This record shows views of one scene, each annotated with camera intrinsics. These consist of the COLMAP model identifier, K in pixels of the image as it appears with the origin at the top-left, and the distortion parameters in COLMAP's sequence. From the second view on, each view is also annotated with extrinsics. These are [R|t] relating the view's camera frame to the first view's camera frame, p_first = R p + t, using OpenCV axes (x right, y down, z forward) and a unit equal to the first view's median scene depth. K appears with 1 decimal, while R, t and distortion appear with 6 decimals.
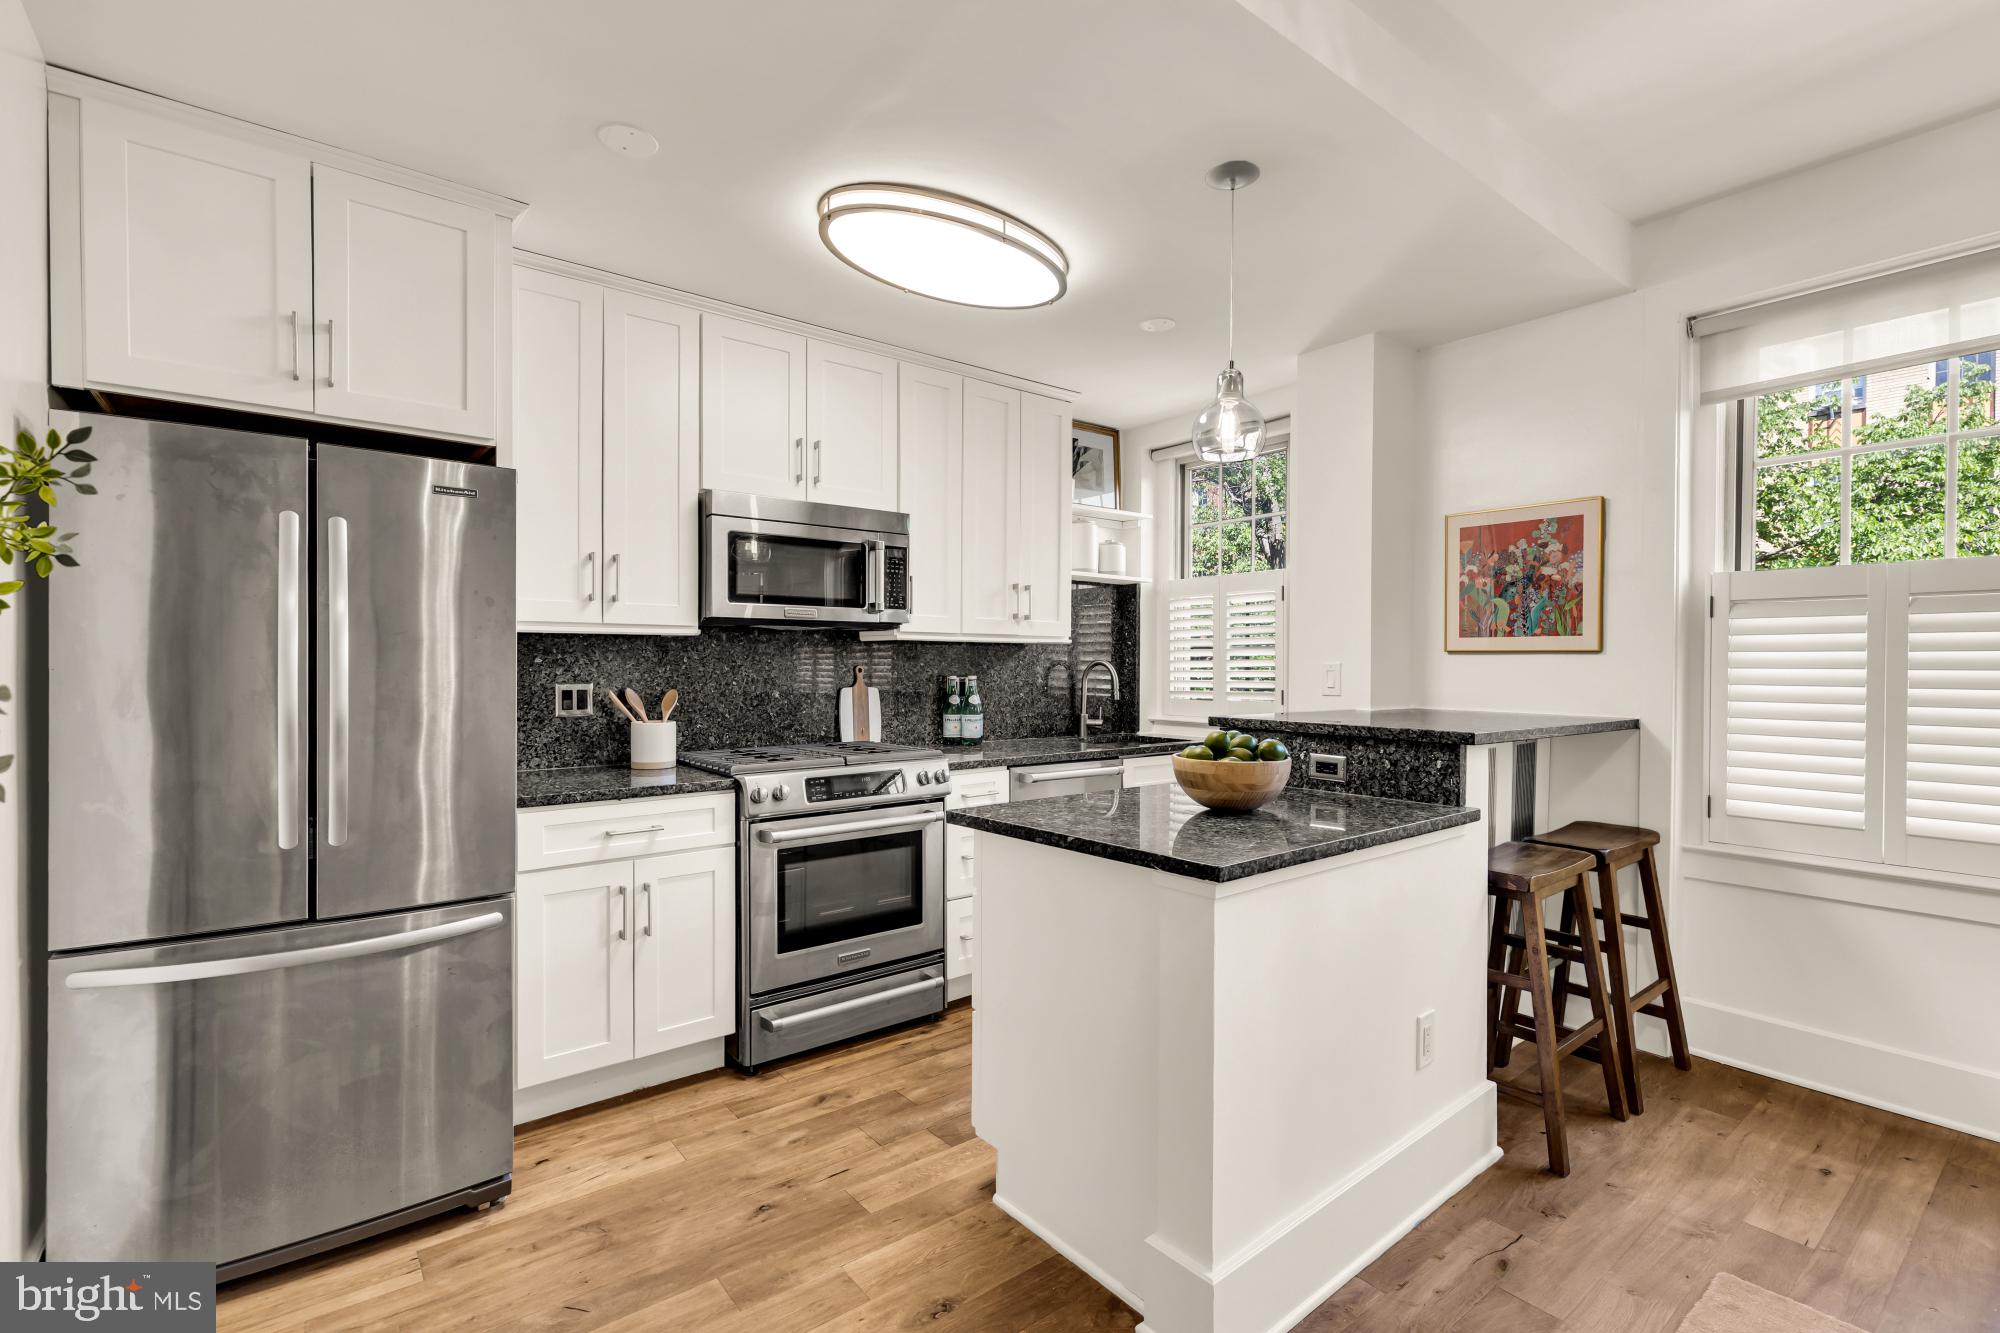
lens RADIAL K [[904.6, 0, 999.7], [0, 904.6, 674.0], [0, 0, 1]] dist [0.009711, -0.002161]
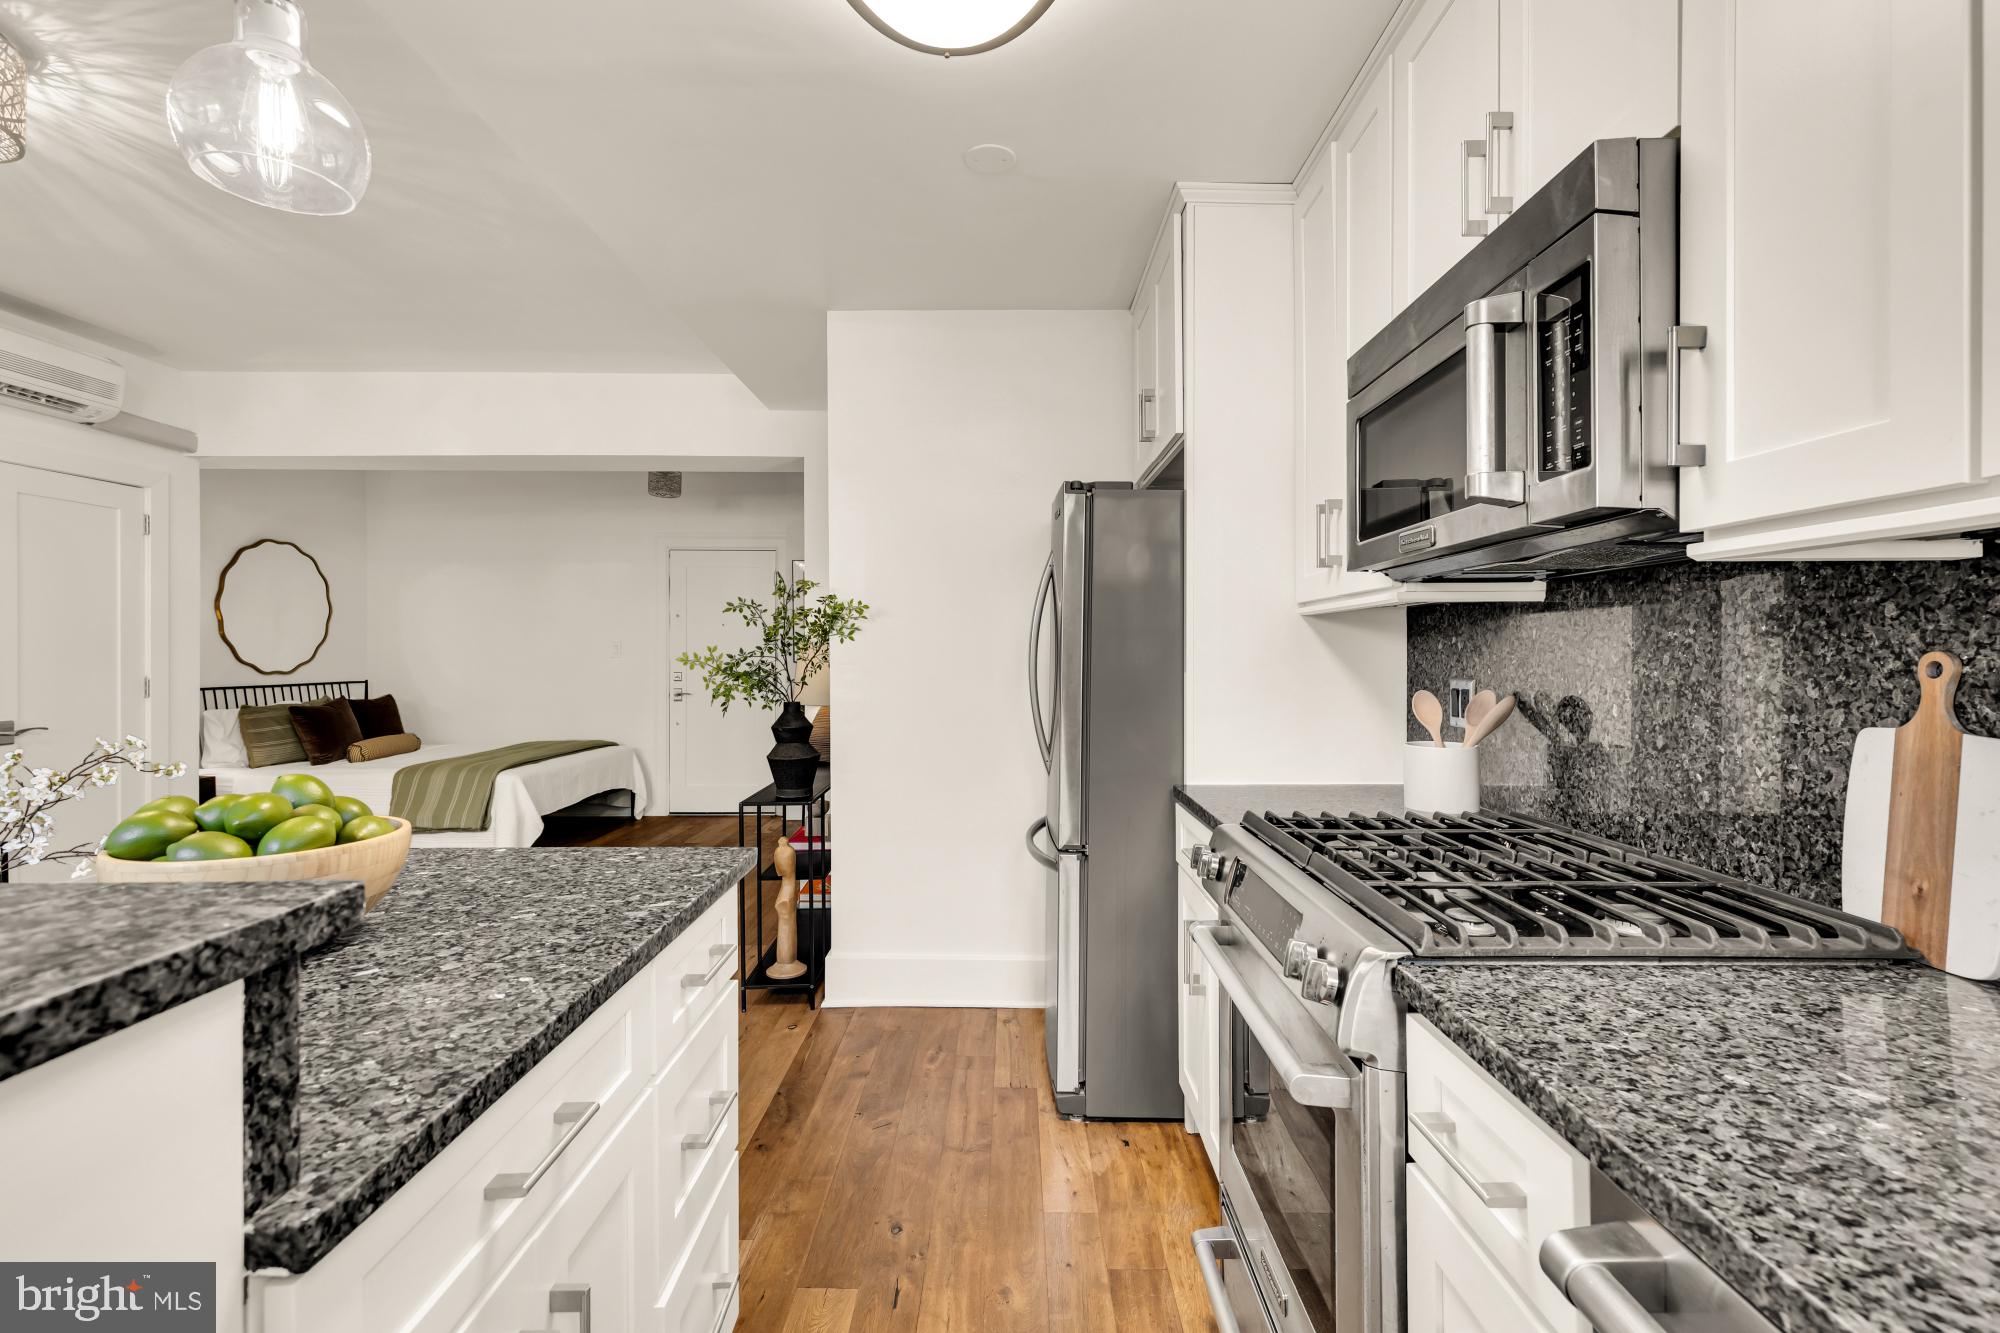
lens RADIAL K [[904.6, 0, 1007.7], [0, 904.6, 654.7], [0, 0, 1]] dist [0.009711, -0.002161]
pose [[-0.618355, -0.001499, -0.785898, 0.279452], [-0.010415, 0.999926, 0.006287, -0.009071], [0.785830, 0.012073, -0.618325, 1.136972]]
